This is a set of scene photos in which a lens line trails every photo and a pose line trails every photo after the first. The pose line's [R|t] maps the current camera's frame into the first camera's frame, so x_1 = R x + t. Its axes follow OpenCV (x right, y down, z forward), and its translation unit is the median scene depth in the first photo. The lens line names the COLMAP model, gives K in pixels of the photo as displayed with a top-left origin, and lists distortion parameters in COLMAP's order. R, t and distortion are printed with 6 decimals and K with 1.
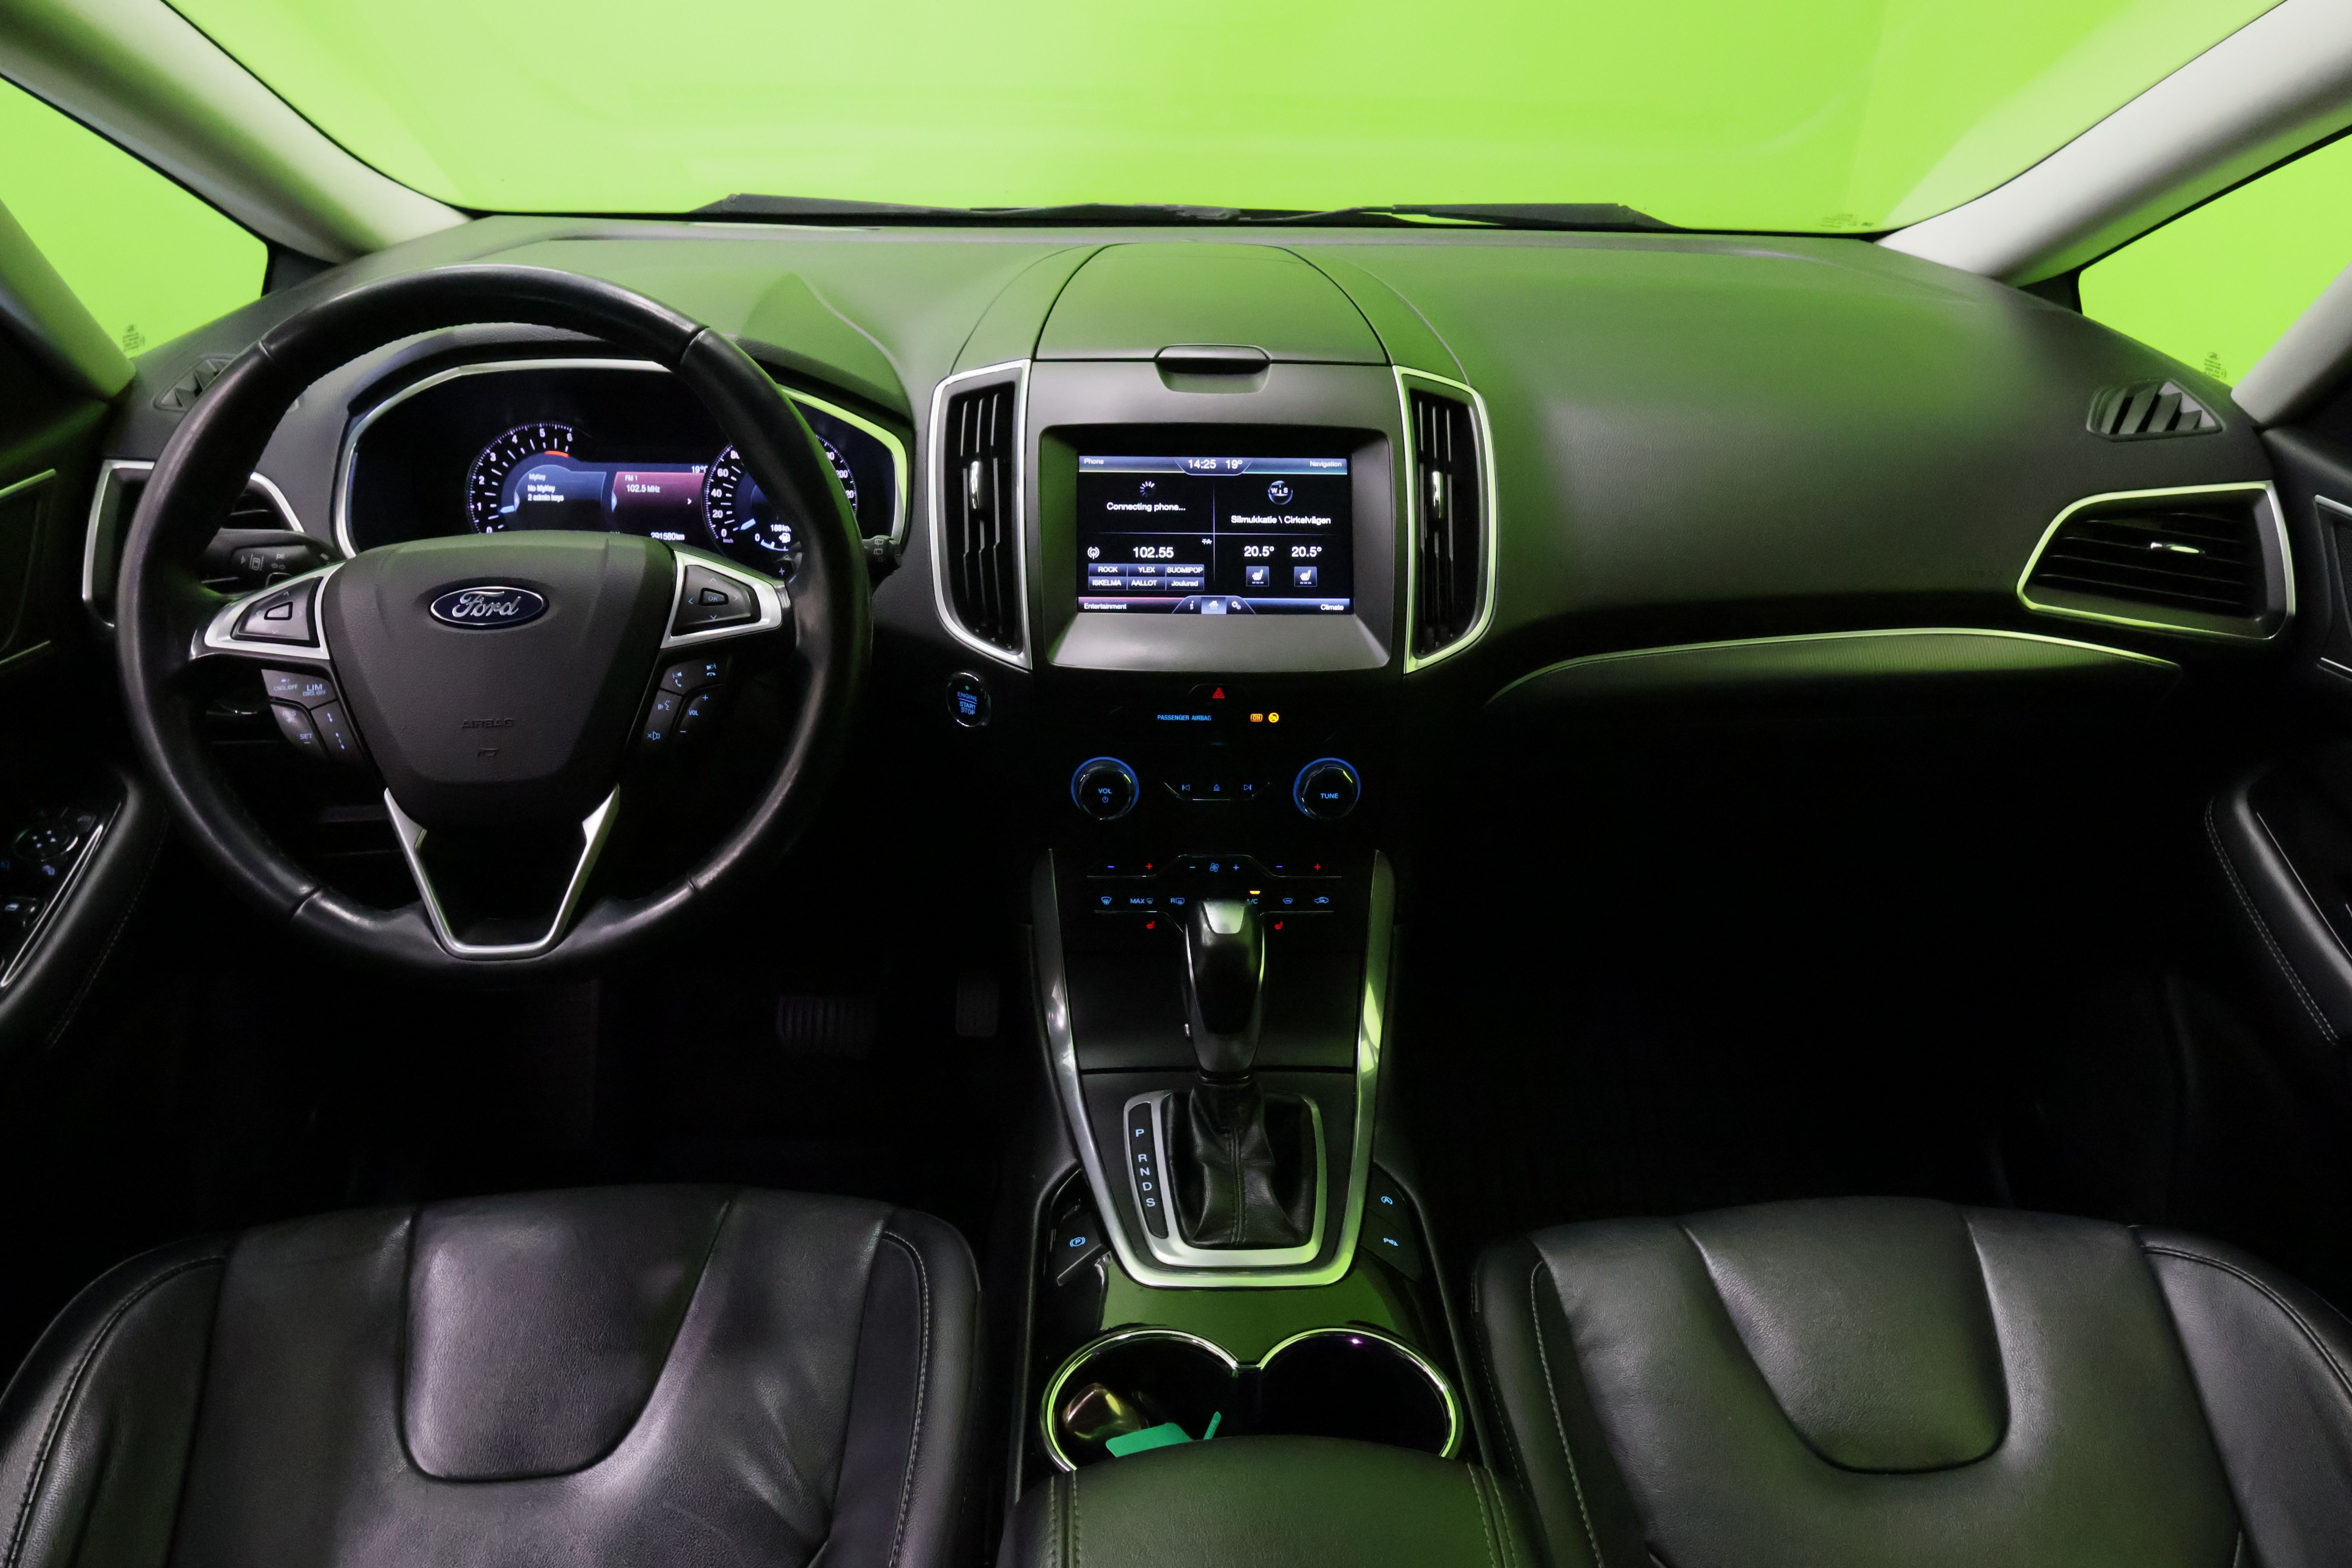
lens RADIAL K [[1655.3, 0, 1176.0], [0, 1655.3, 784.0], [0, 0, 1]] dist [-0.005617, 0.006671]
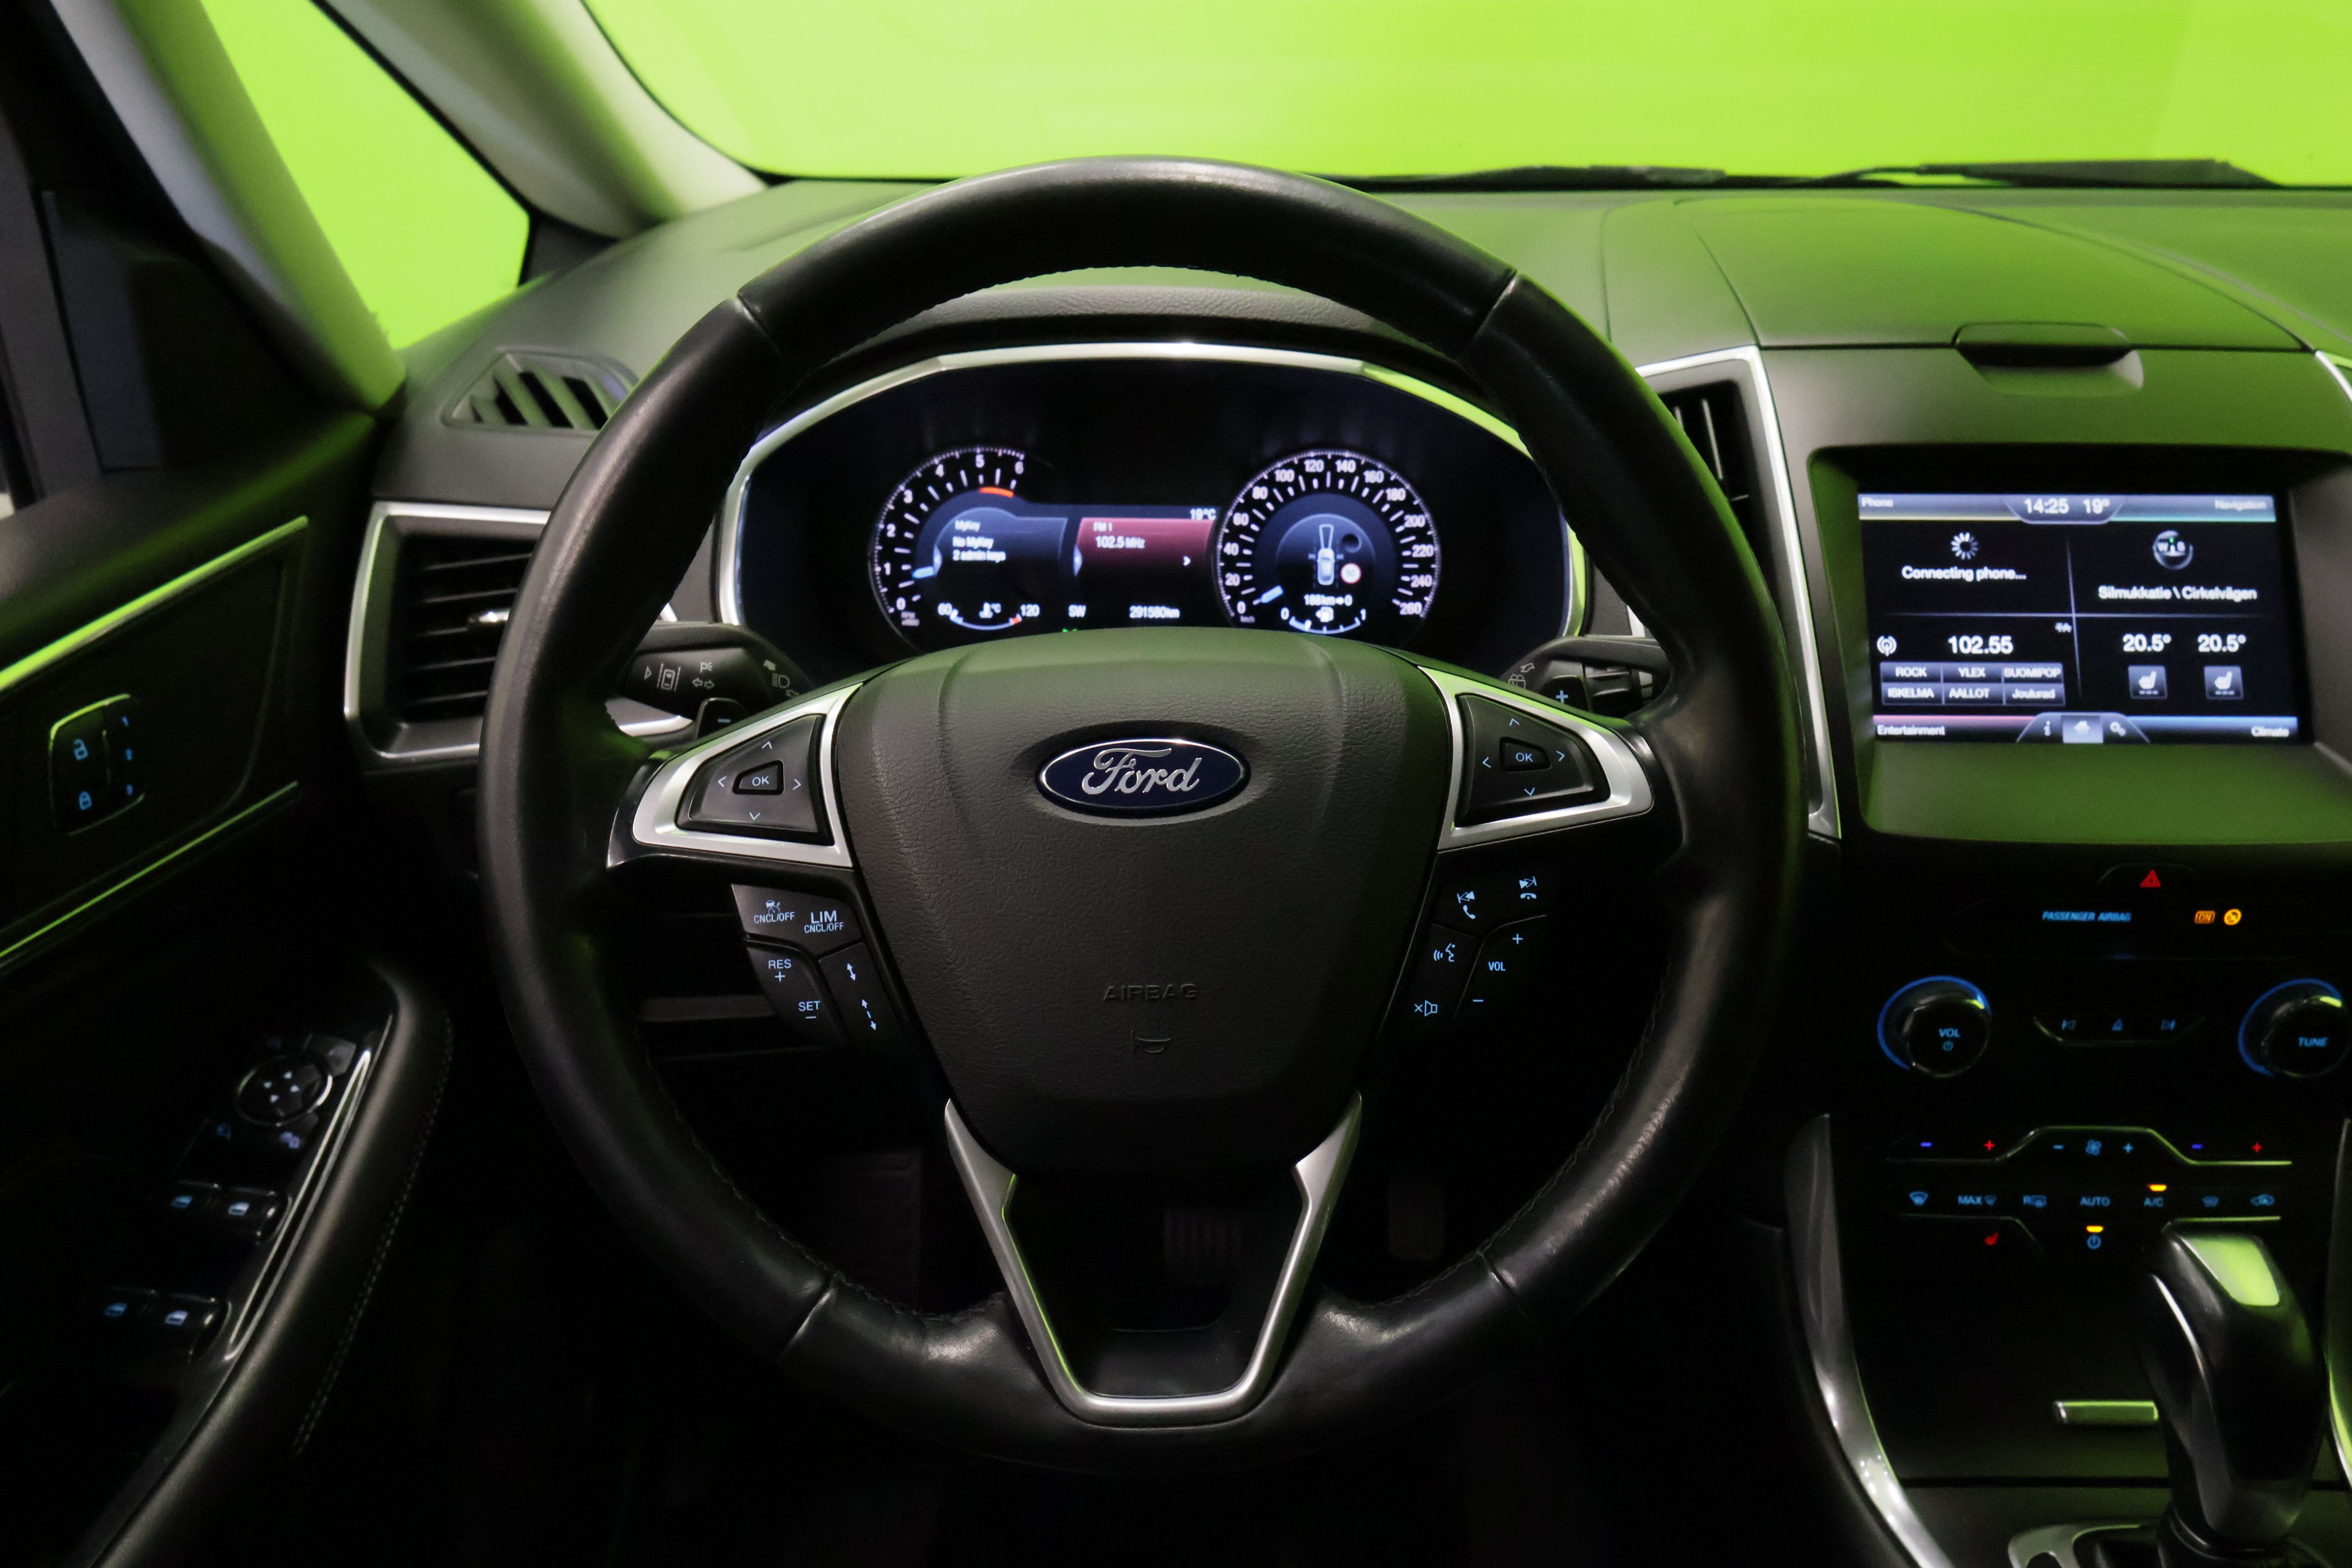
lens RADIAL K [[1670.0, 0, 1176.0], [0, 1670.0, 784.0], [0, 0, 1]] dist [0.007596, 0.003970]
pose [[0.998925, 0.005684, -0.046013, -0.291162], [-0.006542, 0.999807, -0.018518, -0.072141], [0.045899, 0.018799, 0.998769, 0.342382]]
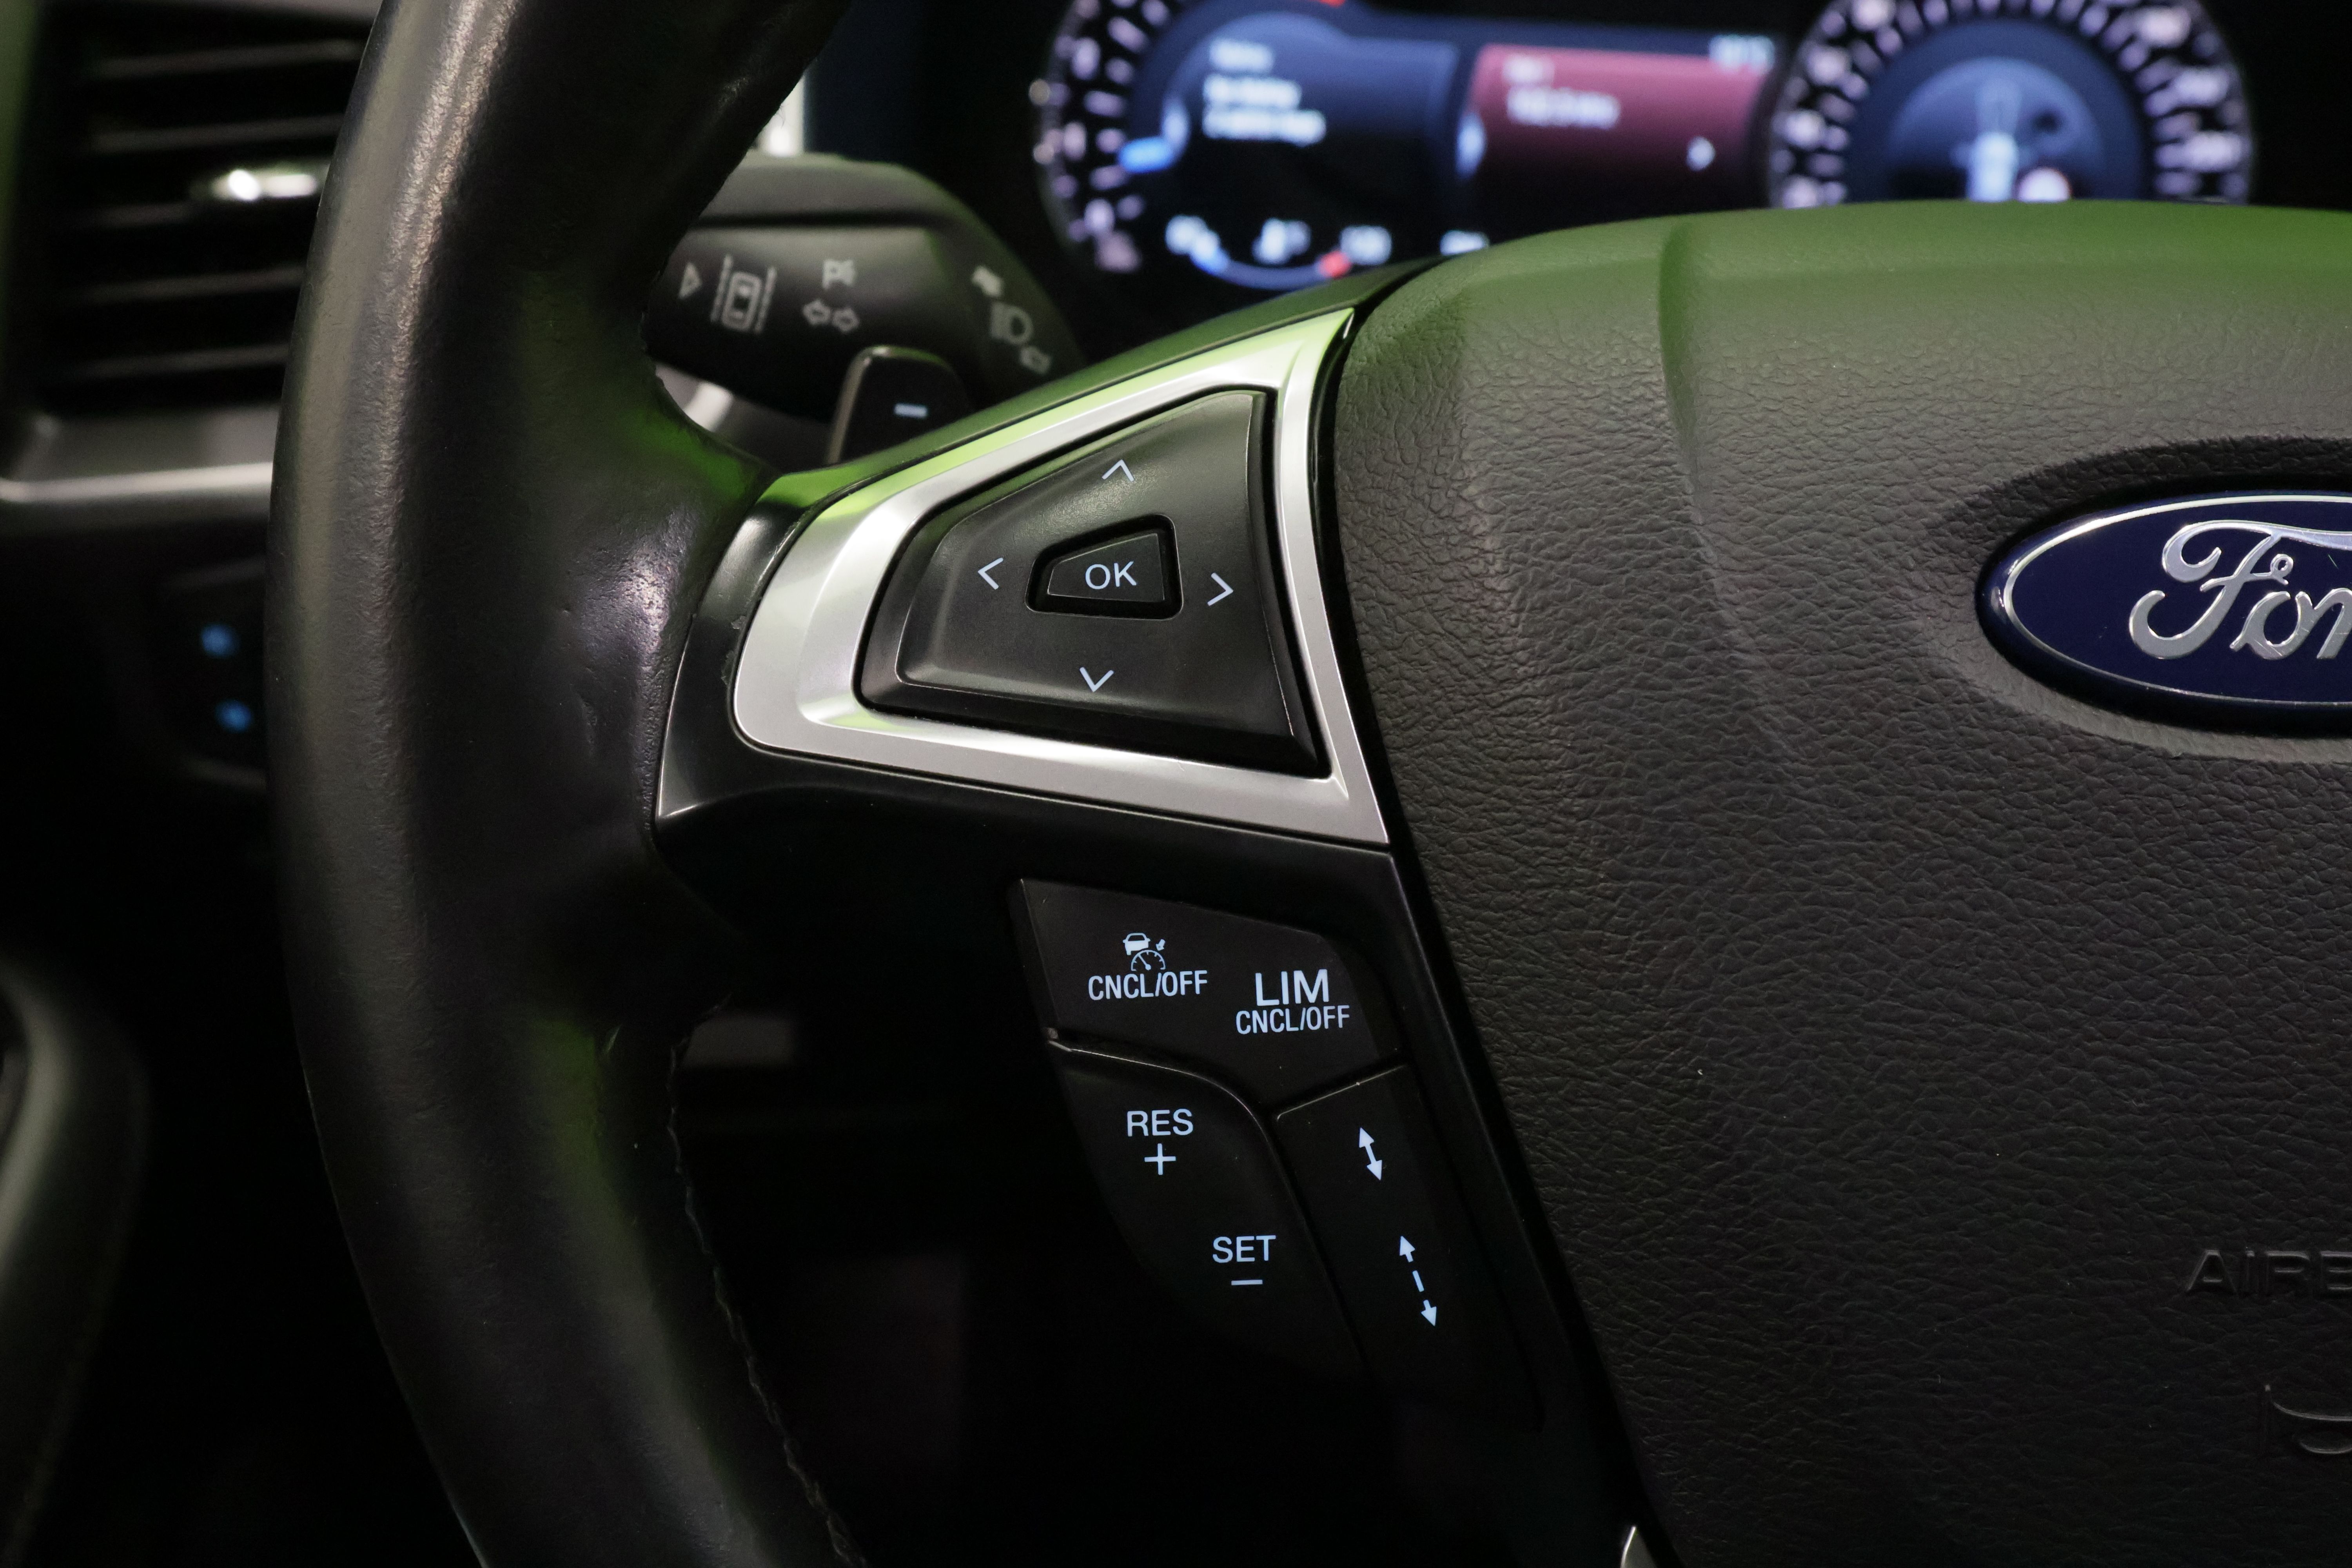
lens RADIAL K [[2469.9, 0, 1176.0], [0, 2469.9, 784.0], [0, 0, 1]] dist [-0.017556, -0.019113]
pose [[0.997807, 0.049187, -0.044294, -0.403584], [-0.046994, 0.997680, 0.049262, -0.072928], [0.046614, -0.047073, 0.997803, 0.557092]]
